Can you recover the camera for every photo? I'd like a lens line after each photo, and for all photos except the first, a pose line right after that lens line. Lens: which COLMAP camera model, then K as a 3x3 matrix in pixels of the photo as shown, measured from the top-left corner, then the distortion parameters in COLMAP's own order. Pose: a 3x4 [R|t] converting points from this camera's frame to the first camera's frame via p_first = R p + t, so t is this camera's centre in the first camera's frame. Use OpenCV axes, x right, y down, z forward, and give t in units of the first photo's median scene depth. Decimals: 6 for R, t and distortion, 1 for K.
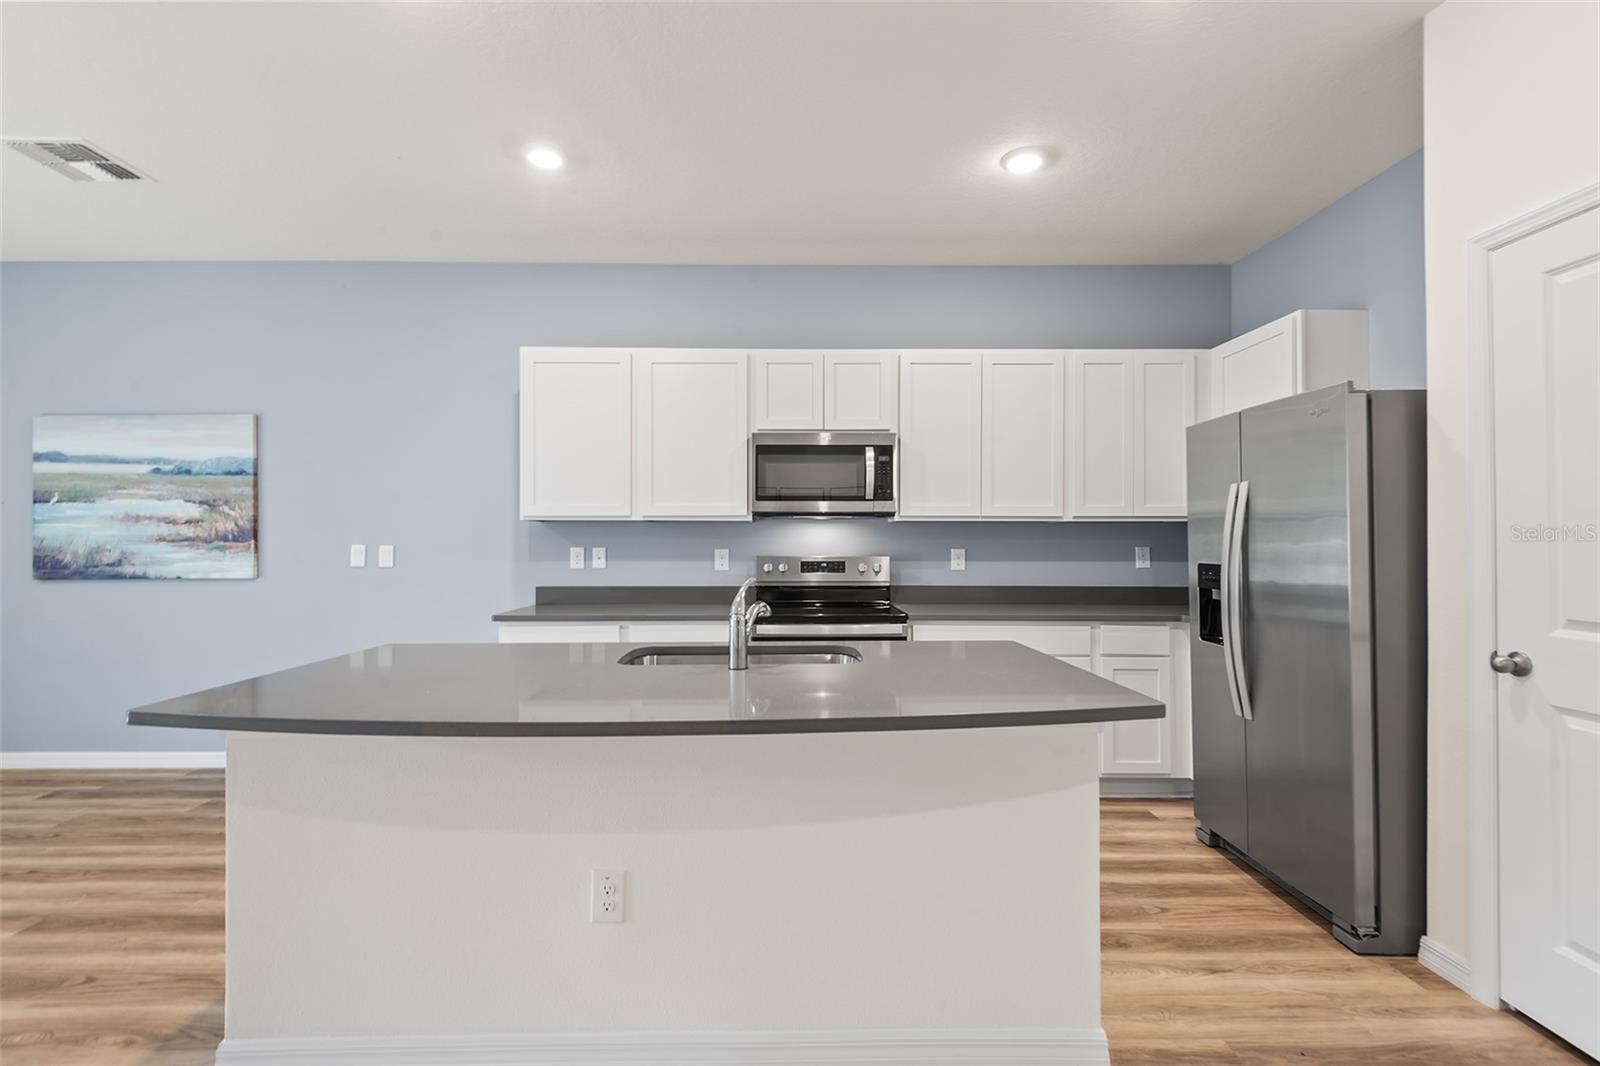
lens RADIAL K [[728.3, 0, 796.5], [0, 728.3, 533.8], [0, 0, 1]] dist [0.022947, -0.013495]
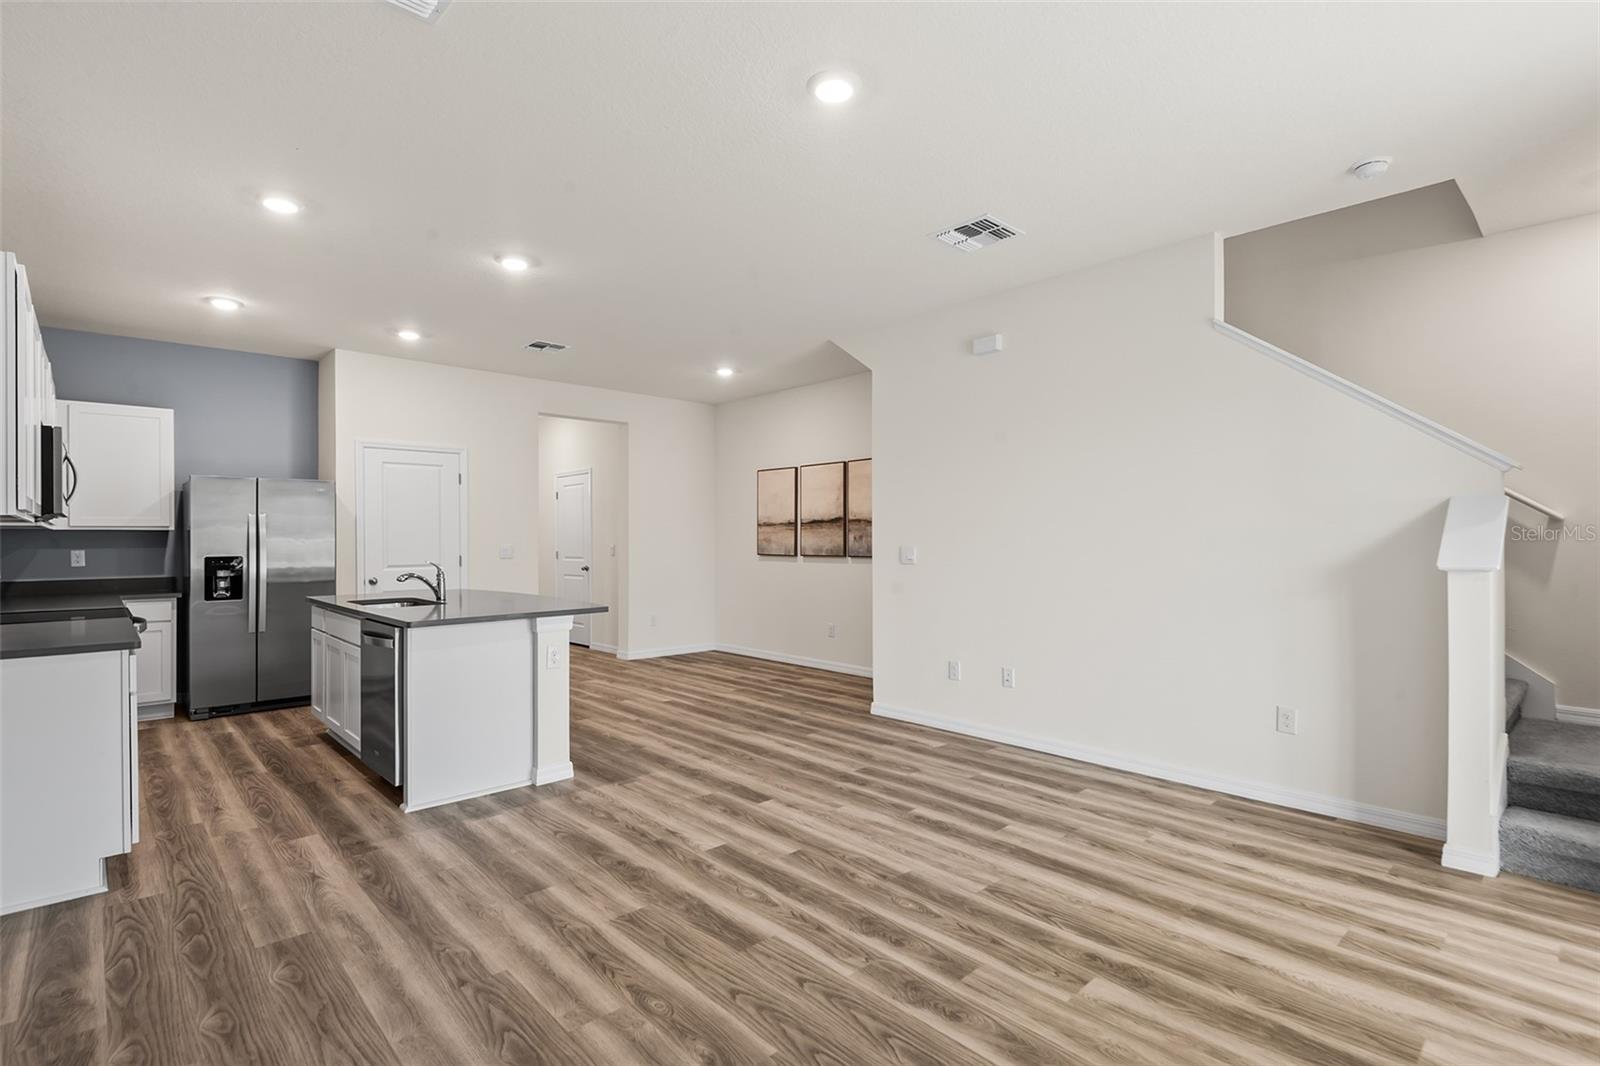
lens RADIAL K [[760.5, 0, 785.5], [0, 760.5, 534.2], [0, 0, 1]] dist [0.011111, -0.003161]
pose [[-0.659792, 0.008842, 0.751396, -1.348474], [-0.002487, 0.999900, -0.013950, 0.006917], [-0.751444, -0.011073, -0.659704, 0.926330]]
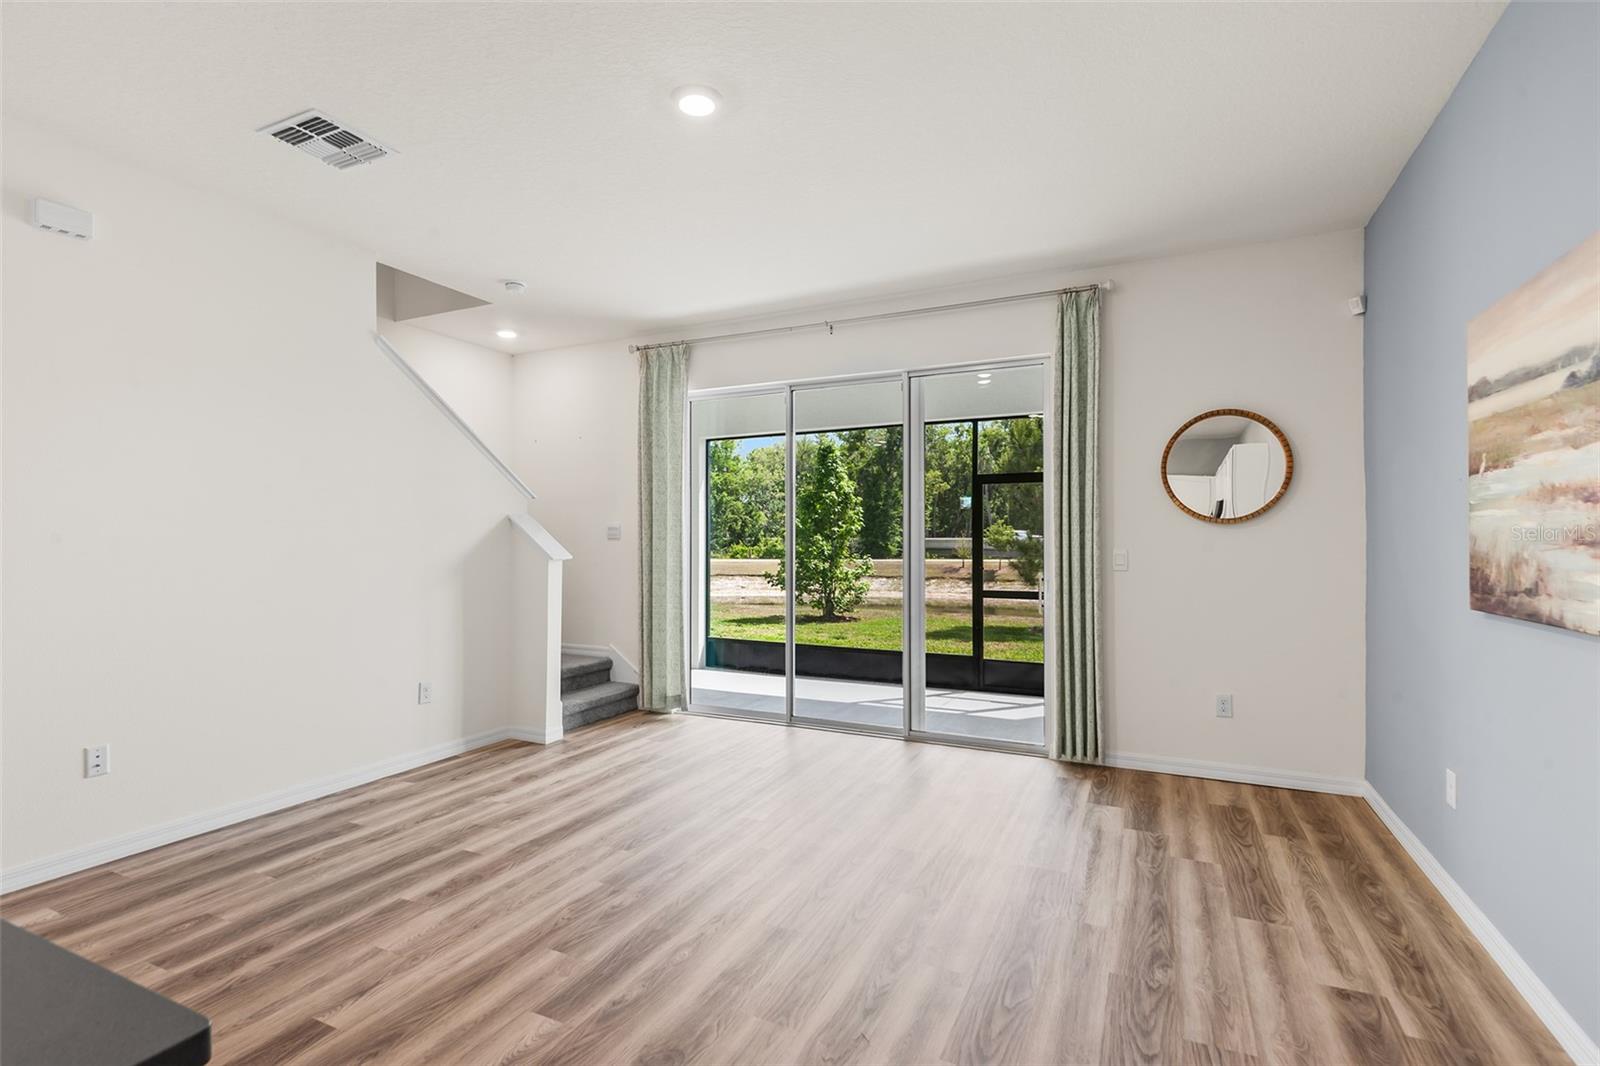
lens RADIAL K [[760.5, 0, 796.8], [0, 760.5, 528.9], [0, 0, 1]] dist [0.011111, -0.003161]
pose [[-0.445048, -0.008550, -0.895466, -0.282969], [0.011320, 0.999821, -0.015173, 0.003052], [0.895435, -0.016889, -0.444871, 0.836741]]
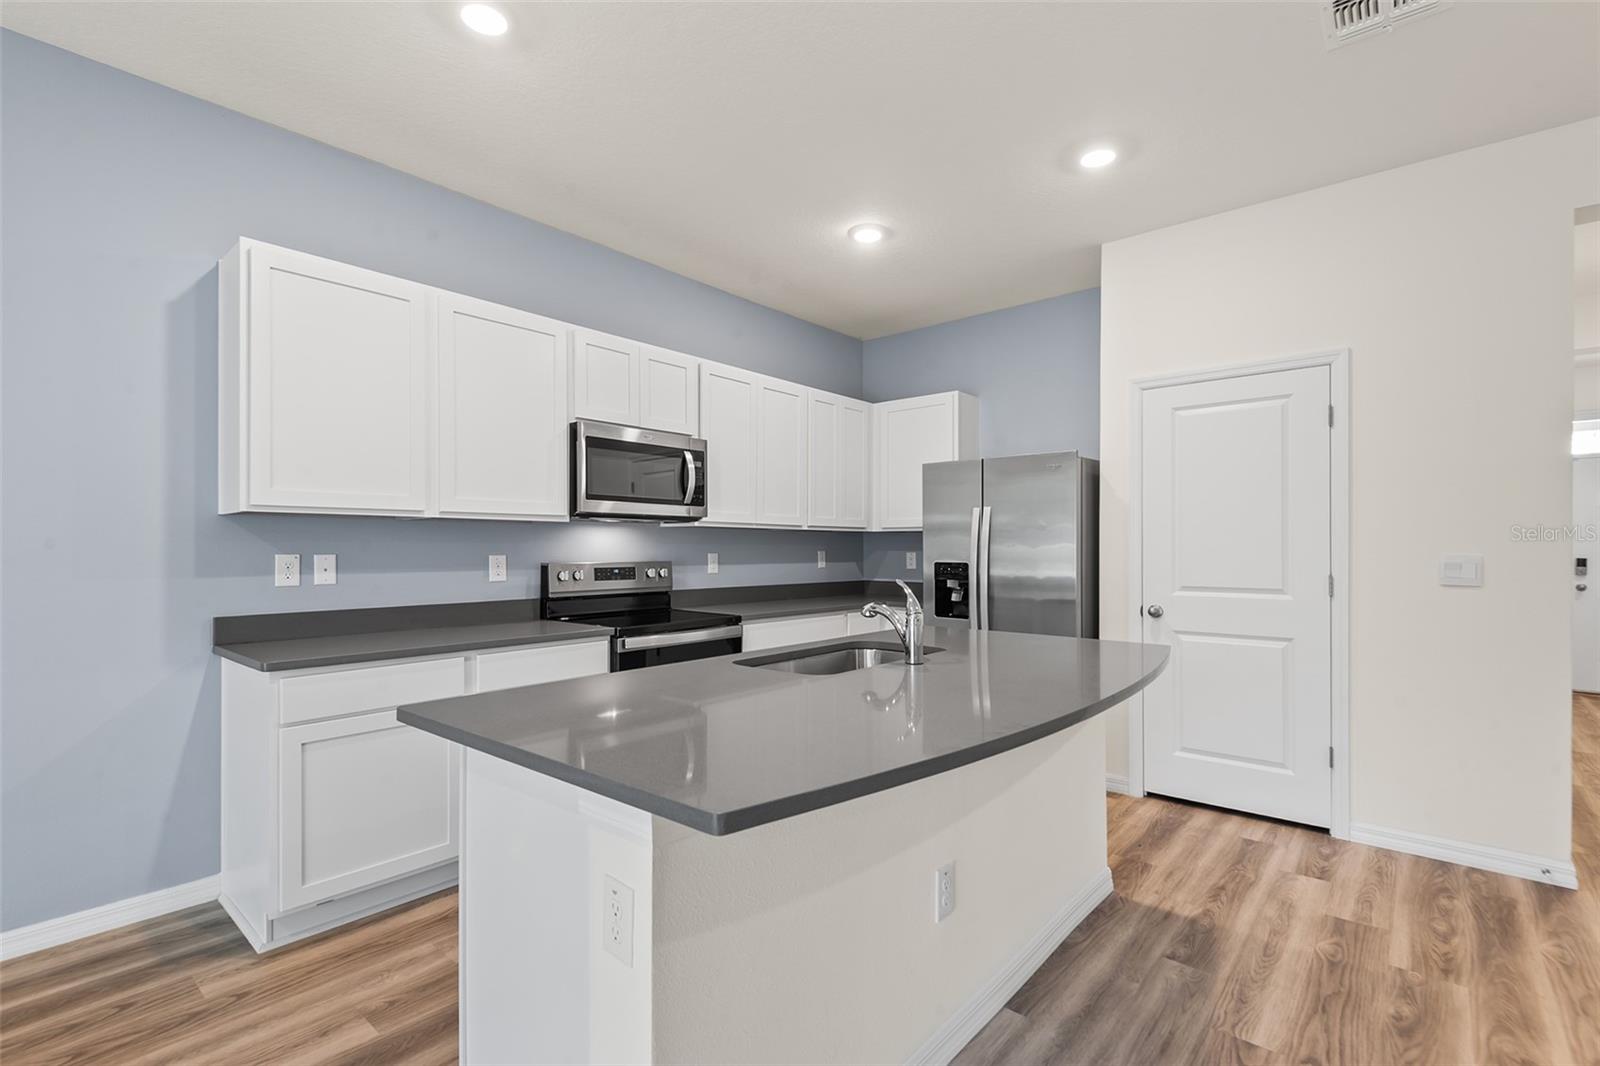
lens RADIAL K [[728.3, 0, 800.1], [0, 728.3, 544.5], [0, 0, 1]] dist [0.022947, -0.013495]
pose [[0.666882, 0.003717, 0.745154, -0.525101], [-0.008990, 0.999955, 0.003057, 0.003451], [-0.745109, -0.008737, 0.666885, 0.213978]]
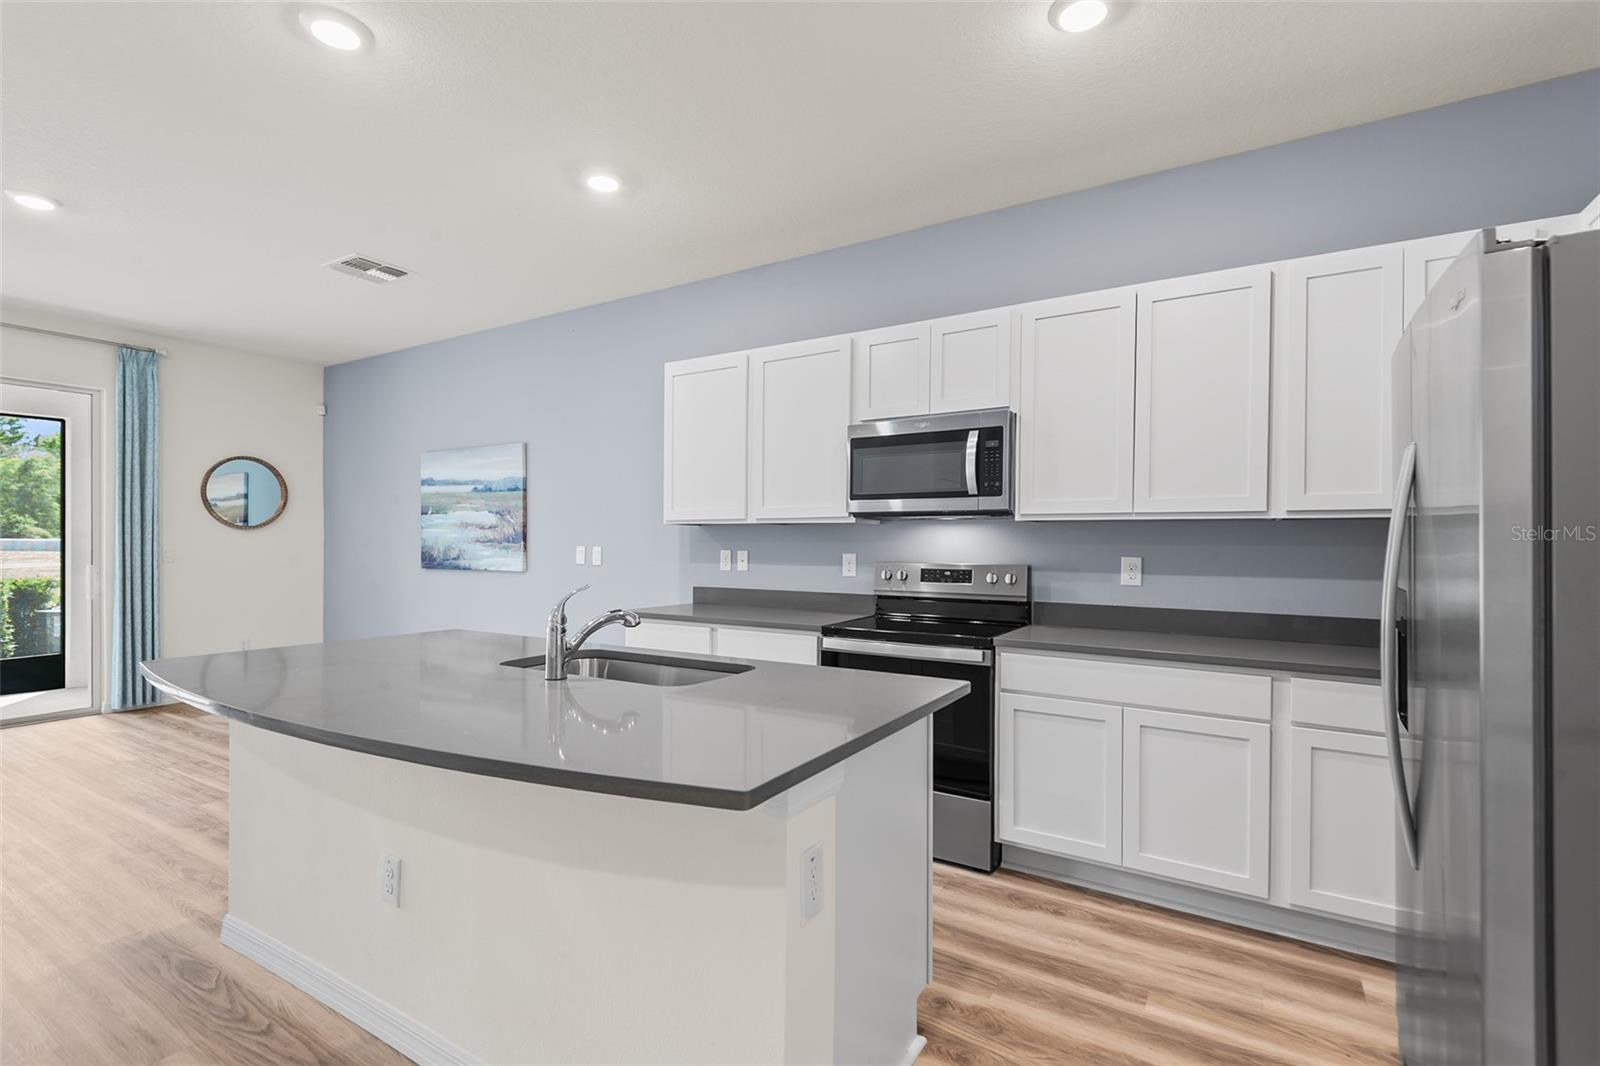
lens RADIAL K [[728.3, 0, 794.4], [0, 728.3, 548.7], [0, 0, 1]] dist [0.022947, -0.013495]
pose [[0.844119, 0.009801, -0.536067, 0.360986], [-0.001772, 0.999878, 0.015490, 0.000542], [0.536154, -0.012125, 0.844033, 0.192776]]
